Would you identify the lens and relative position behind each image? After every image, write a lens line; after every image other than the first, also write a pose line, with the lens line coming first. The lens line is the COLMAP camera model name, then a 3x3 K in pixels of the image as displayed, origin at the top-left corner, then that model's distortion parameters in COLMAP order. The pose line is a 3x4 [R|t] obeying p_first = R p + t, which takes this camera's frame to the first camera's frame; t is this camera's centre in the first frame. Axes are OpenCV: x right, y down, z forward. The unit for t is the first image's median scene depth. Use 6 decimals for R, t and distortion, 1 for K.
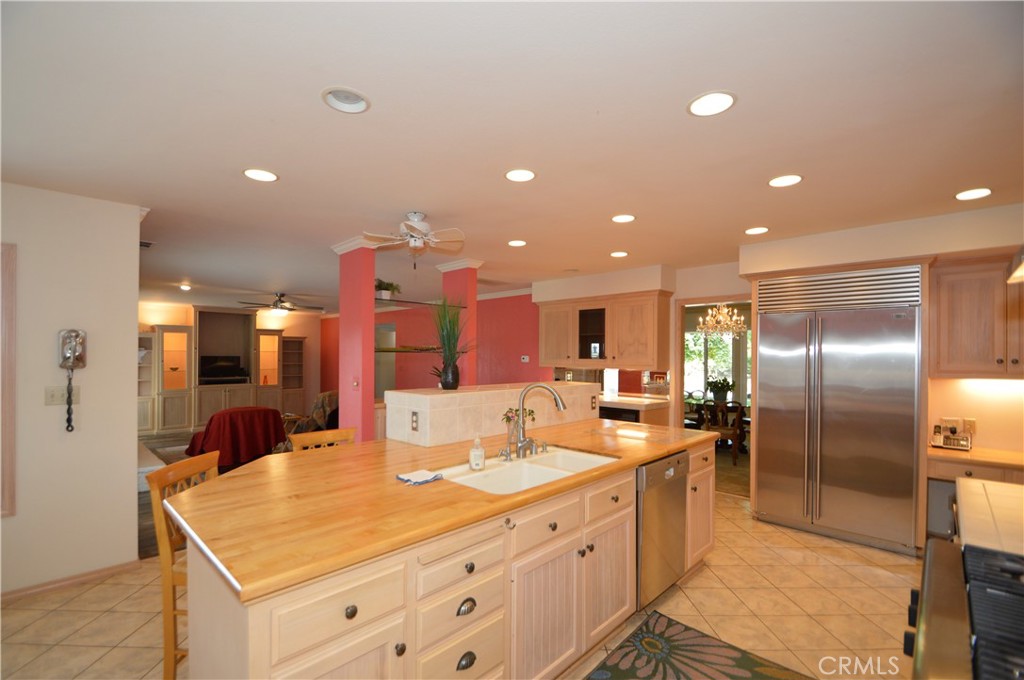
lens RADIAL K [[450.3, 0, 511.0], [0, 450.3, 353.6], [0, 0, 1]] dist [-0.001871, -0.000725]
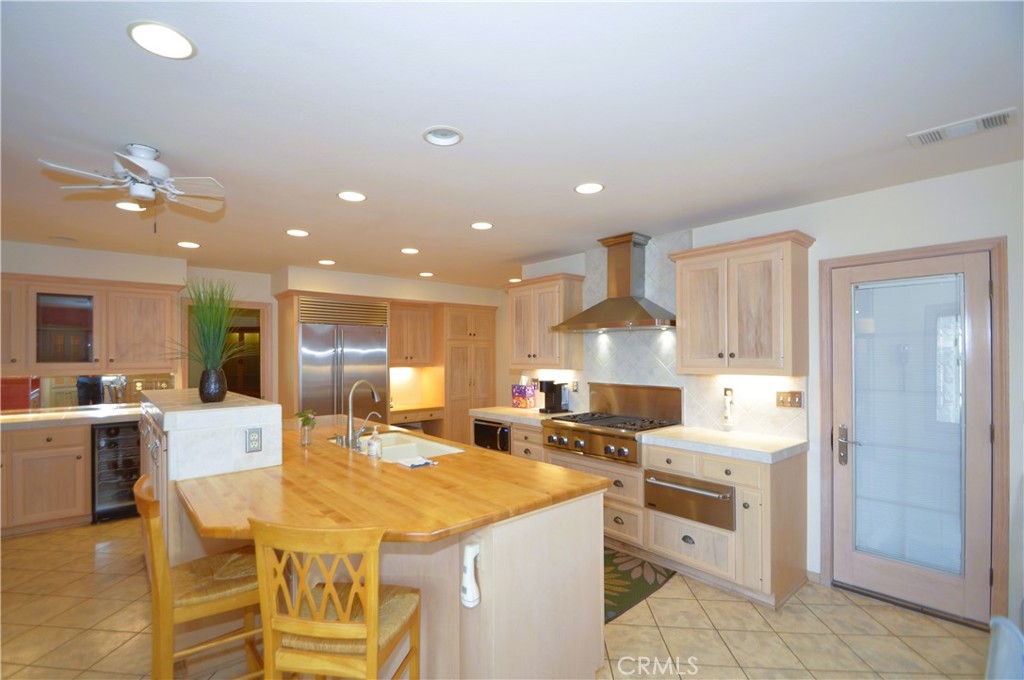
lens RADIAL K [[450.3, 0, 511.0], [0, 450.3, 353.6], [0, 0, 1]] dist [-0.001871, -0.000725]
pose [[0.066779, -0.000434, 0.997768, -0.672674], [-0.000324, 1.000000, 0.000457, -0.002710], [-0.997768, -0.000354, 0.066779, 0.341754]]
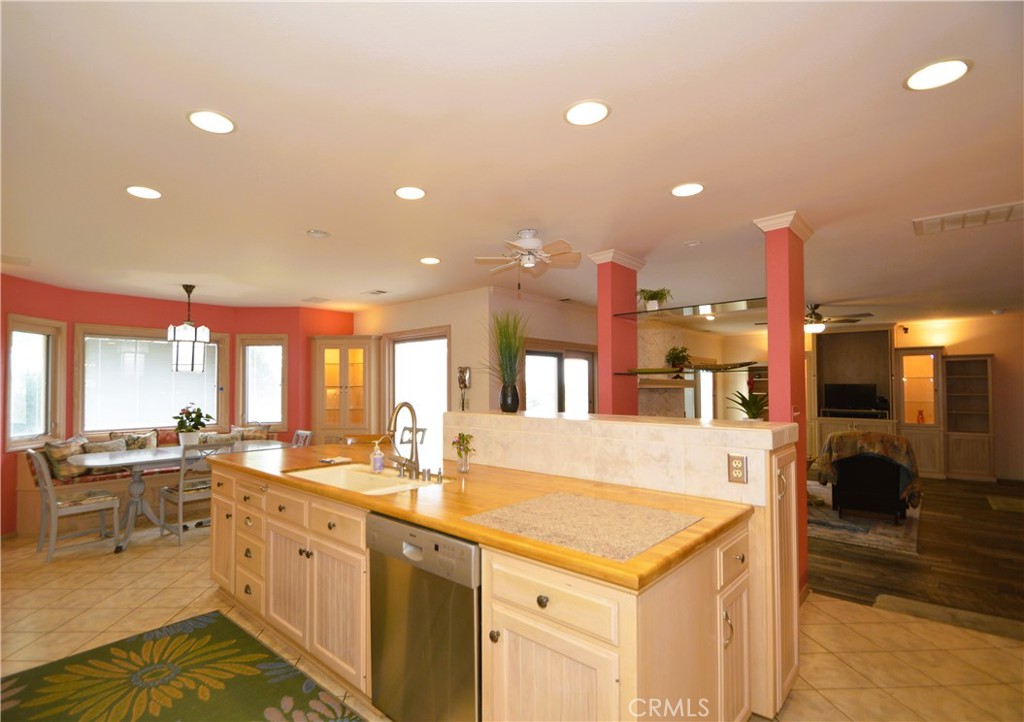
lens RADIAL K [[489.4, 0, 452.2], [0, 489.4, 361.7], [0, 0, 1]] dist [-0.021115, 0.000291]
pose [[-0.005859, -0.054598, -0.998491, 0.683777], [0.005748, 0.998490, -0.054632, 0.022853], [0.999966, -0.006060, -0.005537, 0.687811]]
